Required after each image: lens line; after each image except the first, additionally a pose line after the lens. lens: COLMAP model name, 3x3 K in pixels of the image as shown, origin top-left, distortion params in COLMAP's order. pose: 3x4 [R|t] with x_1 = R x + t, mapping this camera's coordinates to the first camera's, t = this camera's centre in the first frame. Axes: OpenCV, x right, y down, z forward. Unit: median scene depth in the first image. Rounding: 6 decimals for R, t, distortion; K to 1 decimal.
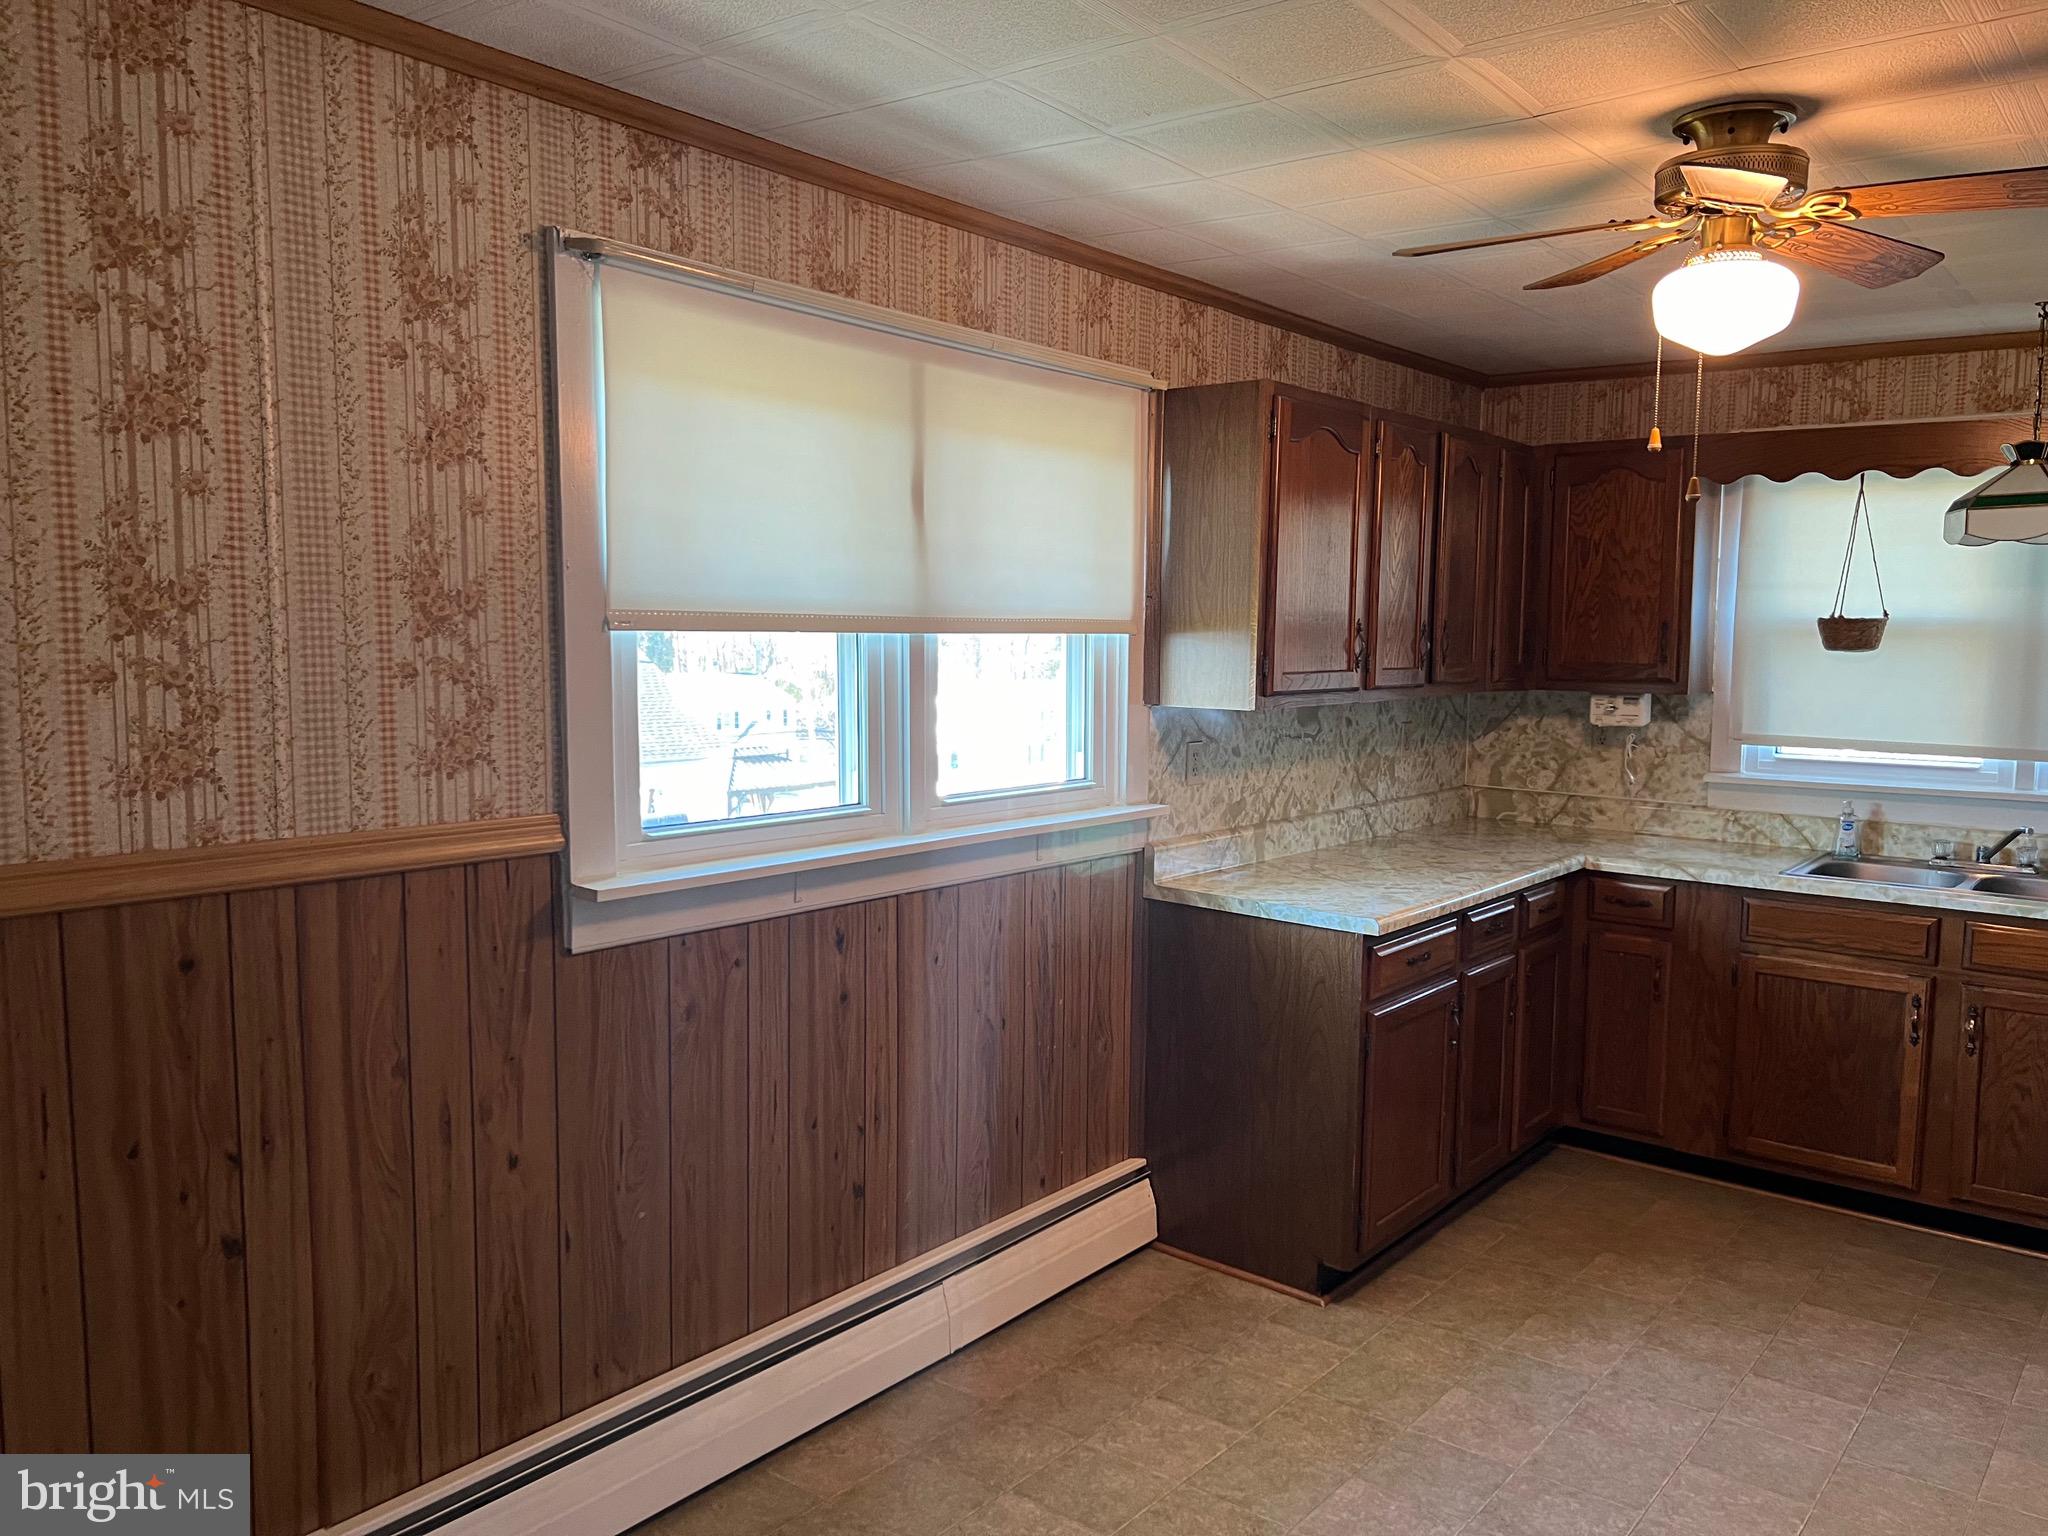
lens RADIAL K [[1534.5, 0, 1039.8], [0, 1534.5, 773.5], [0, 0, 1]] dist [0.062762, -0.076317]
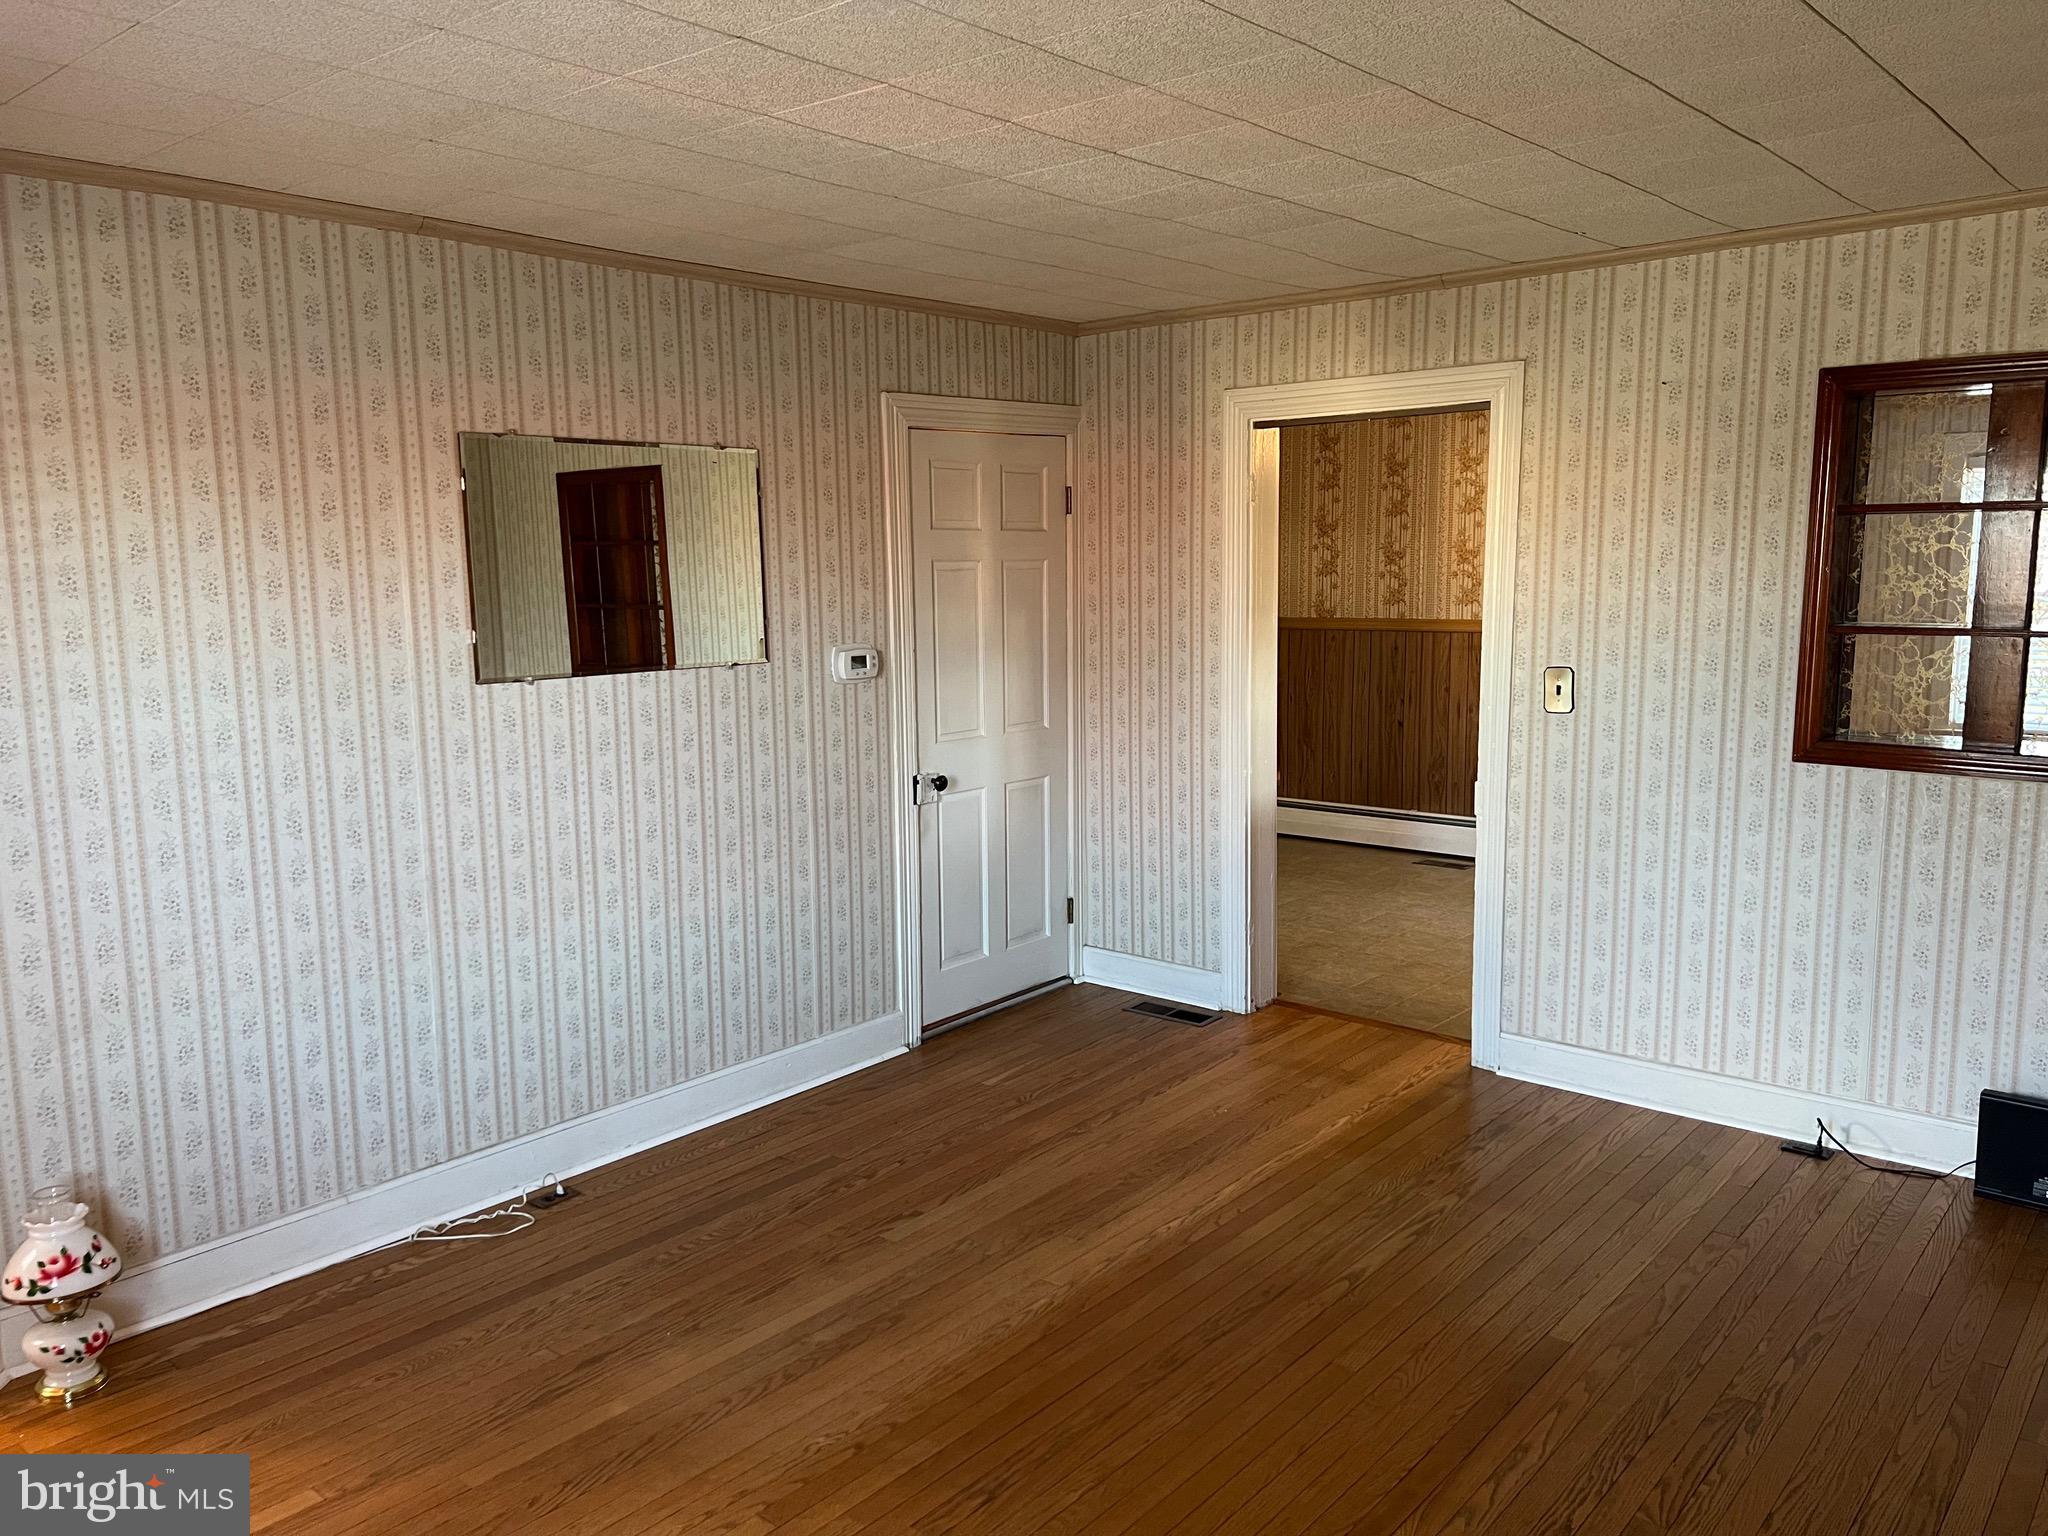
lens RADIAL K [[1534.5, 0, 1040.9], [0, 1534.5, 769.0], [0, 0, 1]] dist [0.062762, -0.076317]
pose [[-0.022389, 0.124340, -0.991987, 1.941113], [-0.082112, 0.988655, 0.125776, 0.004523], [0.996372, 0.084270, -0.011925, 0.094675]]
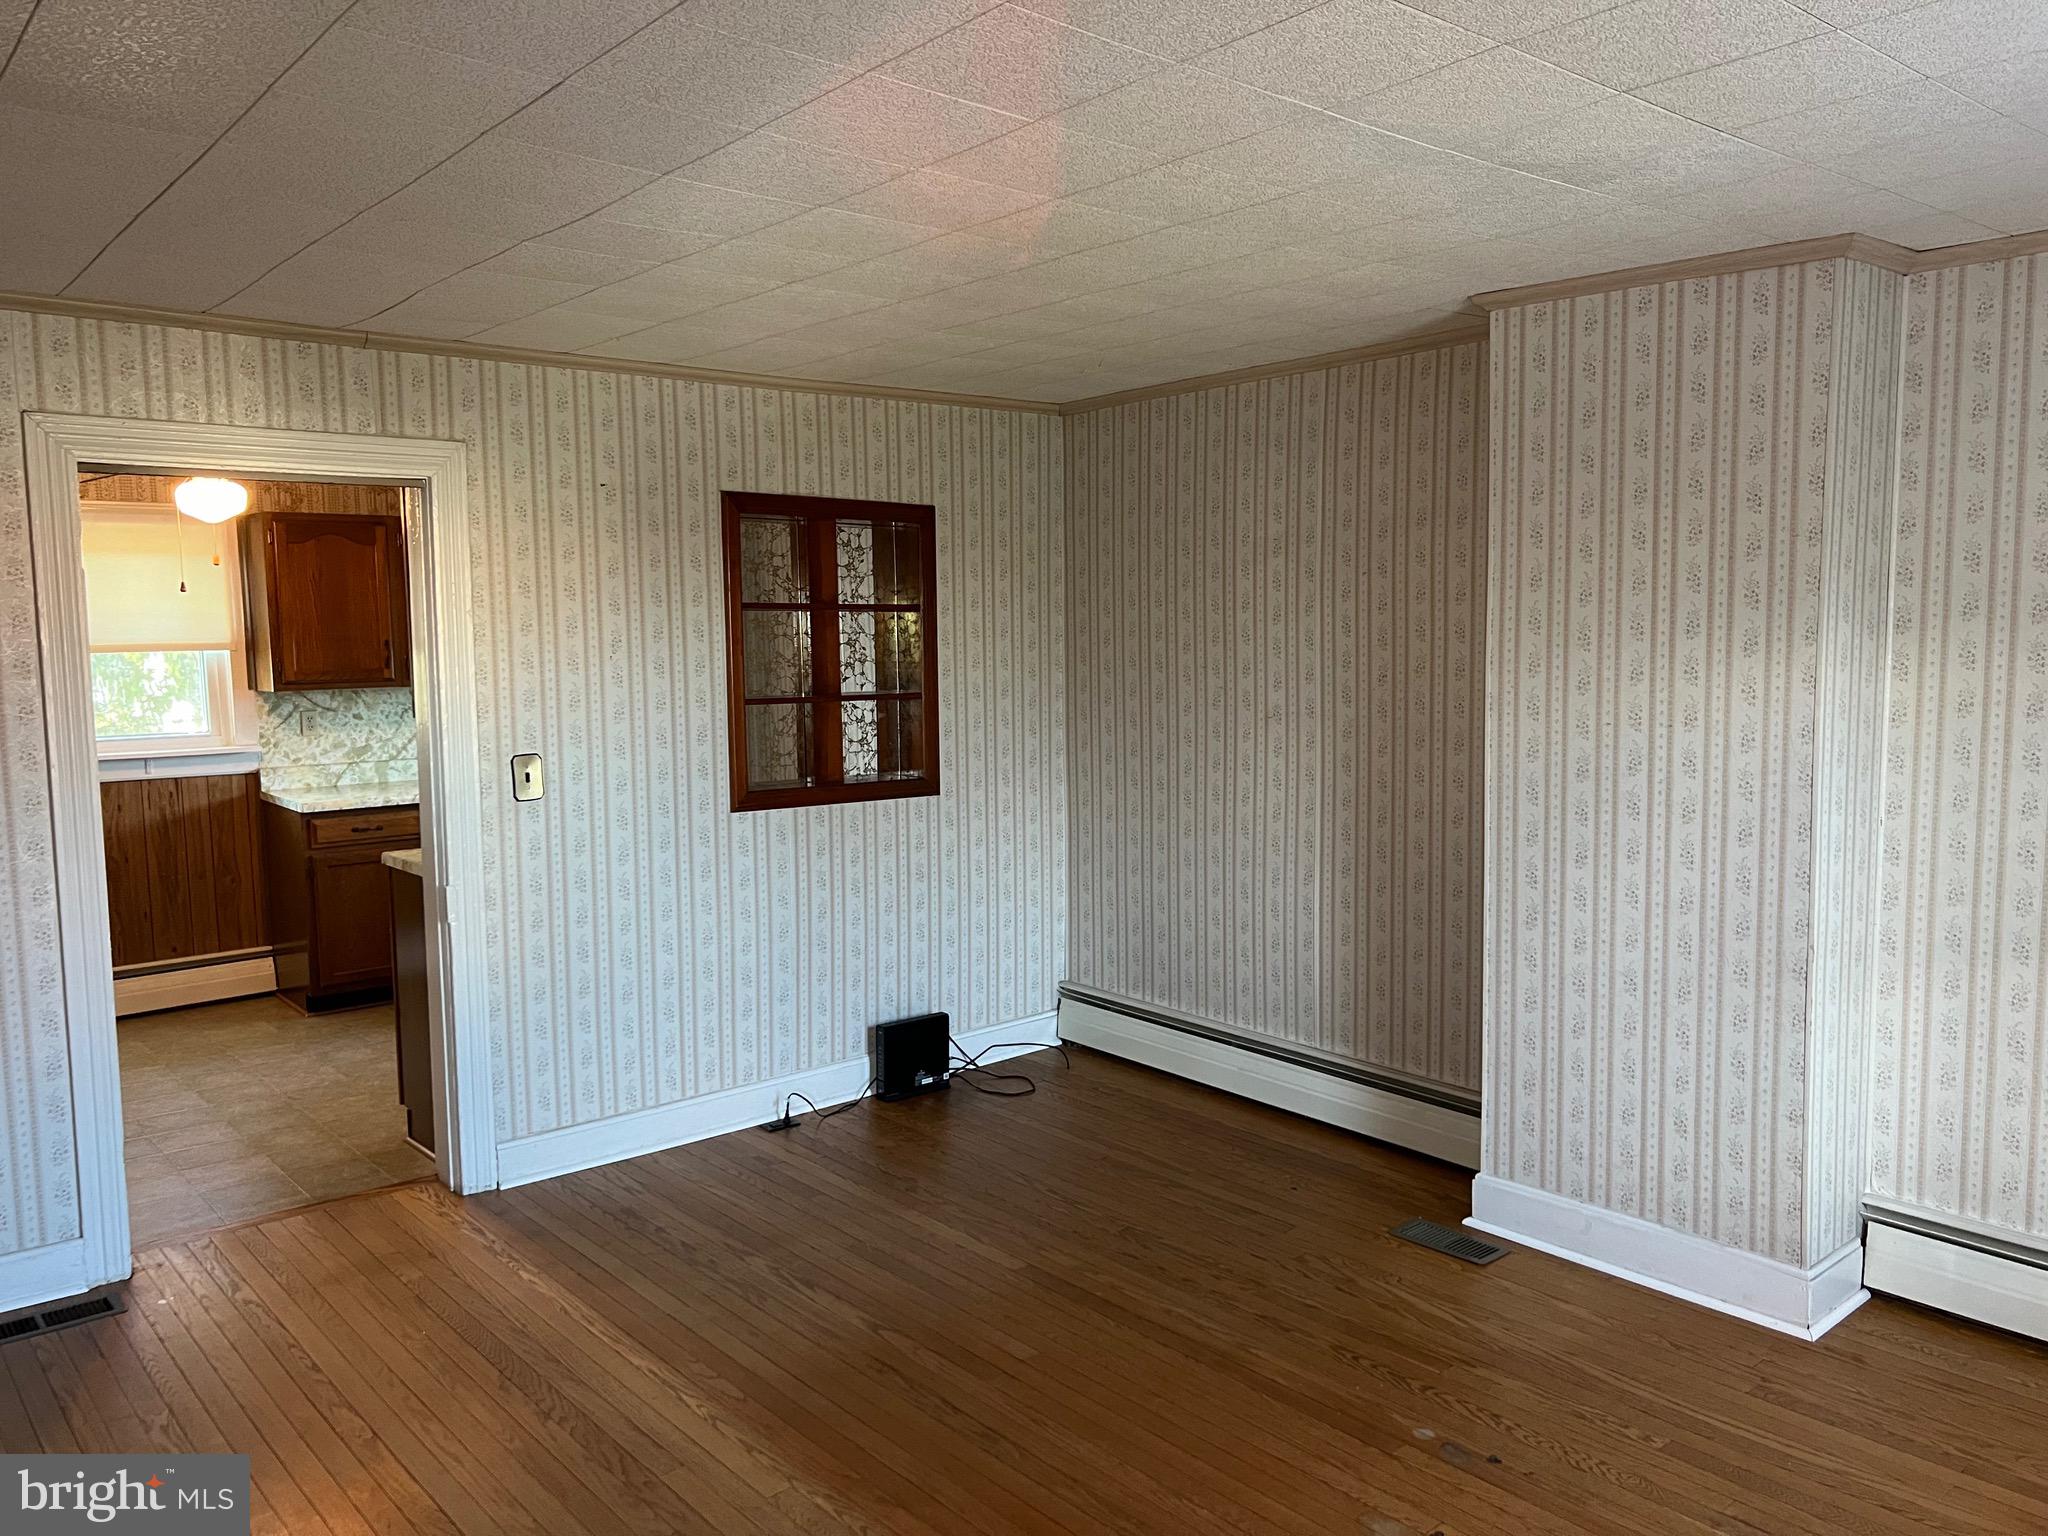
lens RADIAL K [[1534.5, 0, 1040.3], [0, 1534.5, 773.3], [0, 0, 1]] dist [0.062762, -0.076317]
pose [[0.983202, -0.009088, -0.182296, 1.339144], [0.009243, 0.999957, 0.000005, 0.062417], [0.182288, -0.001690, 0.983244, -0.628638]]
